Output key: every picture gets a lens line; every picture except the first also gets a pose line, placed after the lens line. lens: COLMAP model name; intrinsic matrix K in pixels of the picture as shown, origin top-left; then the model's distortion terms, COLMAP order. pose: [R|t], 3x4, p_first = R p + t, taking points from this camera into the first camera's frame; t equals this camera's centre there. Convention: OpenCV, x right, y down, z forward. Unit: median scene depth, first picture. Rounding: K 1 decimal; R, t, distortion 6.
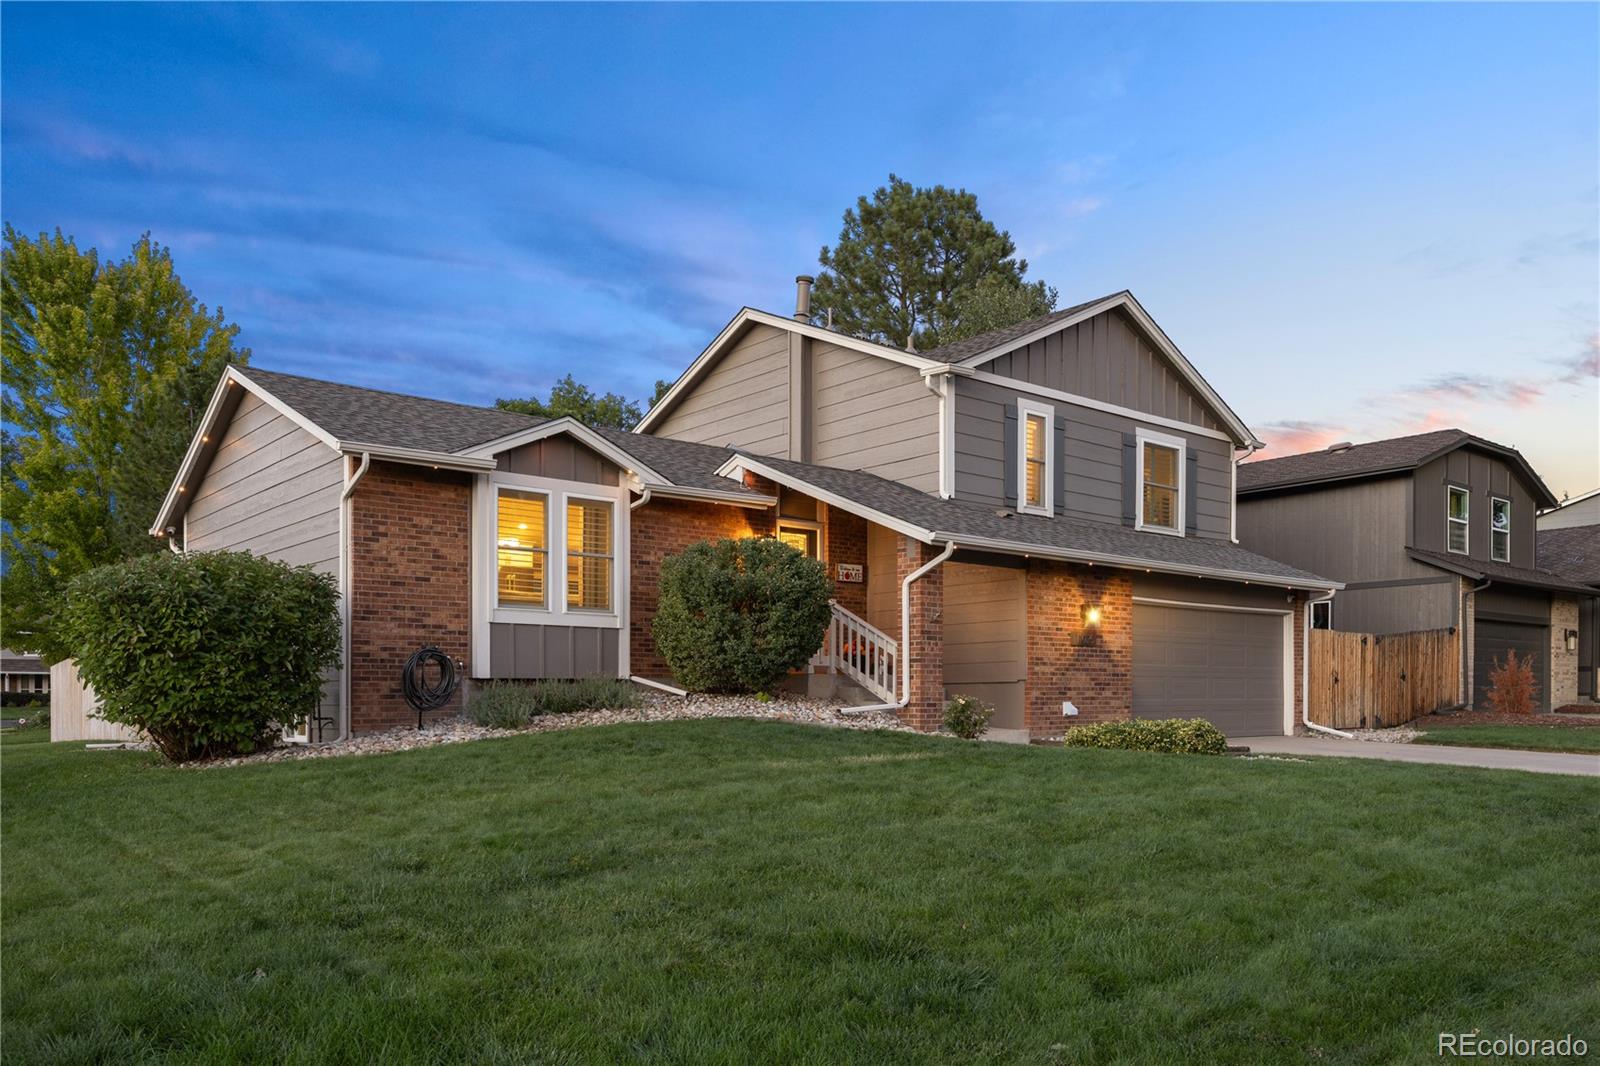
lens RADIAL K [[1215.8, 0, 800.0], [0, 1215.8, 533.0], [0, 0, 1]] dist [0.000111, 0.000410]
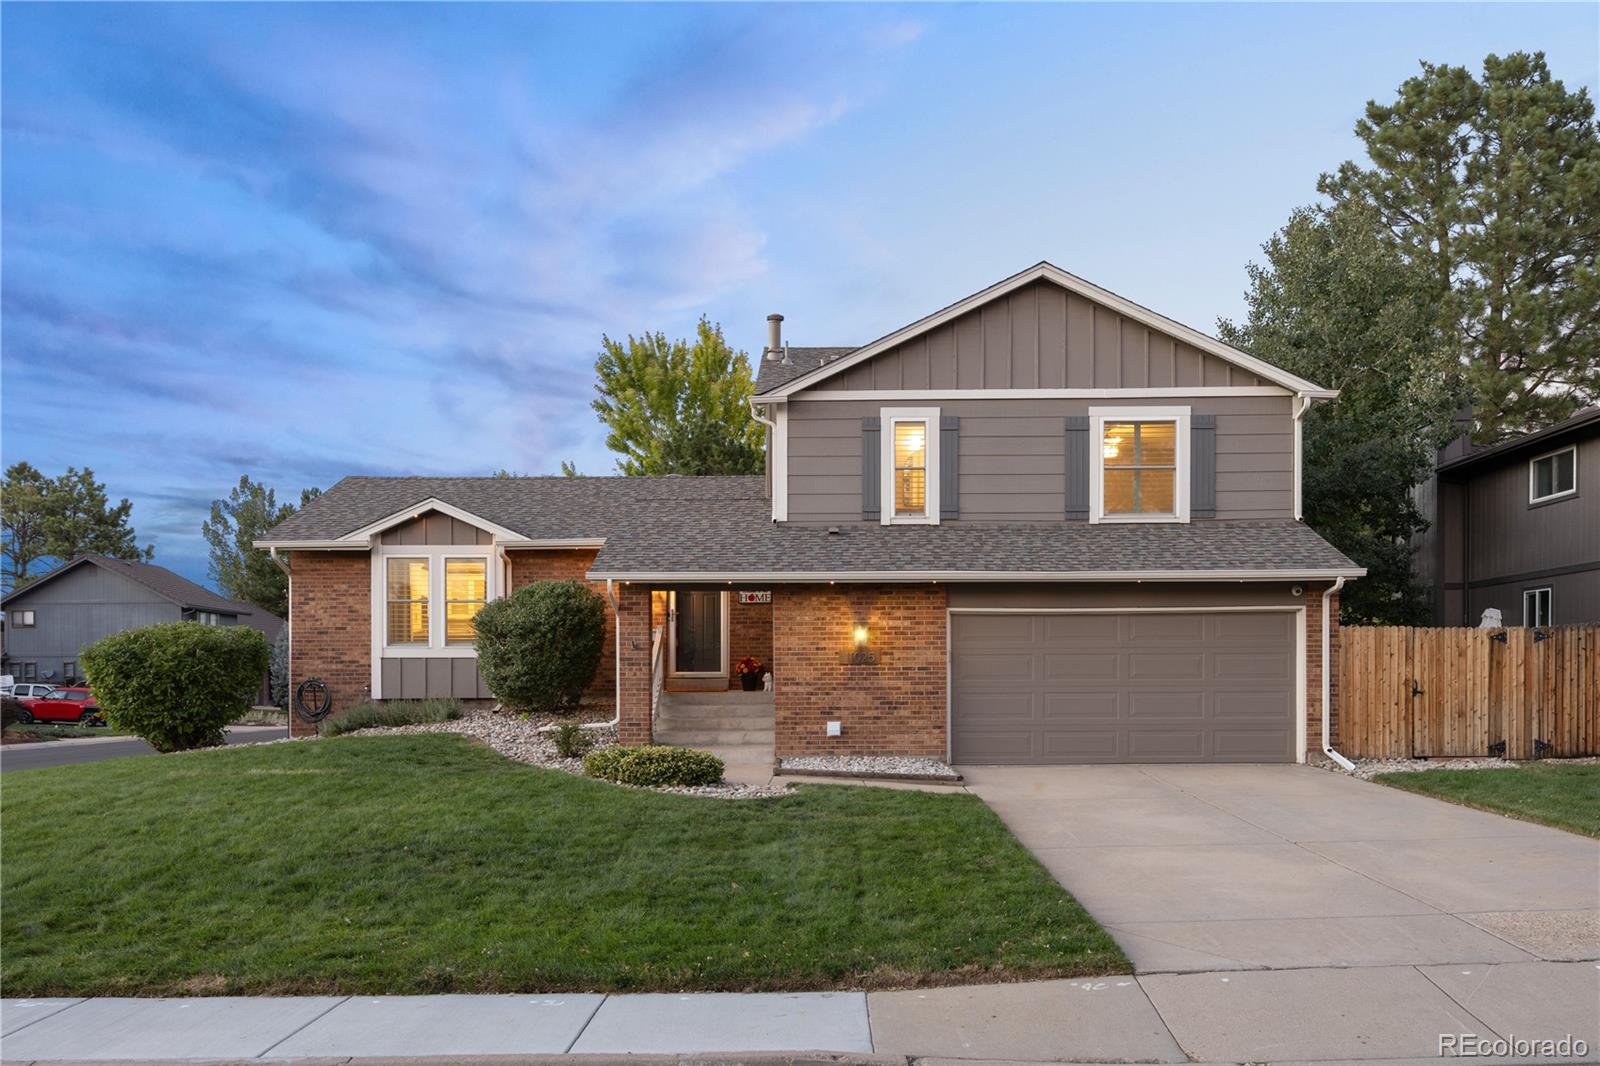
lens RADIAL K [[1229.9, 0, 800.0], [0, 1229.9, 533.0], [0, 0, 1]] dist [0.007199, 0.001569]
pose [[0.757199, -0.078592, -0.648438, 0.861324], [0.091063, 0.995742, -0.014348, -0.002609], [0.646805, -0.048184, 0.761132, 0.223752]]
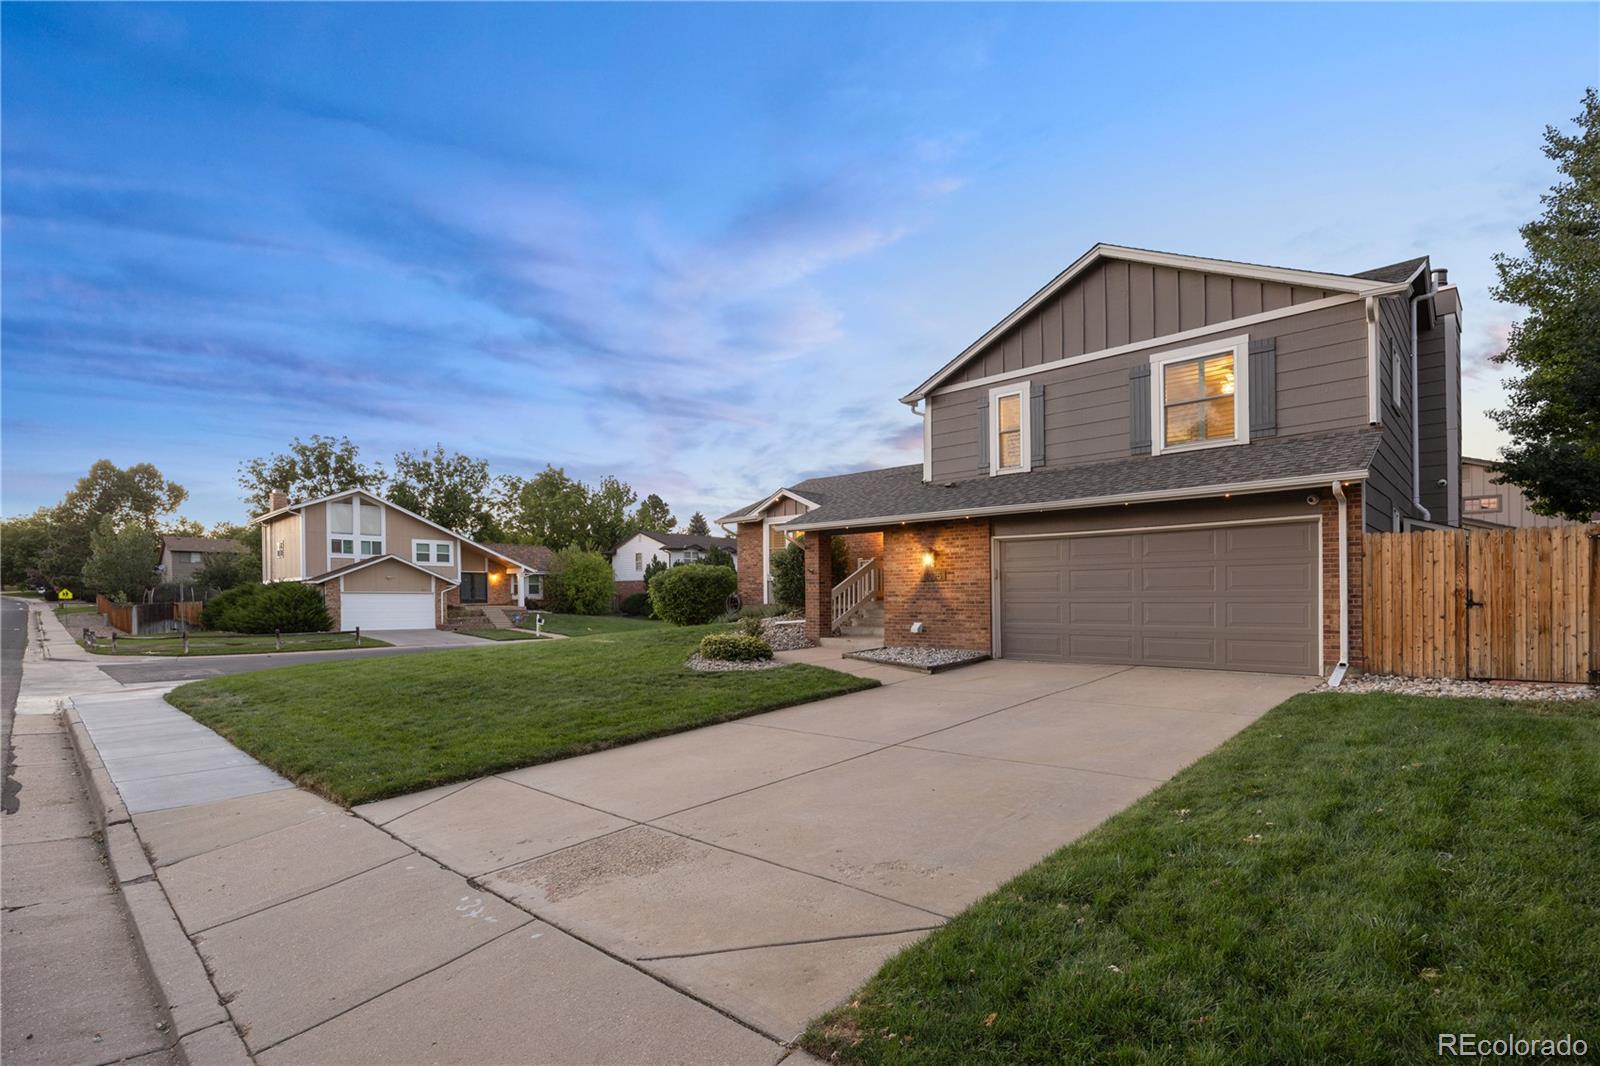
lens RADIAL K [[742.9, 0, 801.7], [0, 742.9, 505.5], [0, 0, 1]] dist [-0.001603, -0.000297]
pose [[0.117875, -0.119817, -0.985774, 1.051330], [0.139225, 0.984883, -0.103060, 0.076453], [0.983220, -0.125096, 0.132775, 0.773248]]
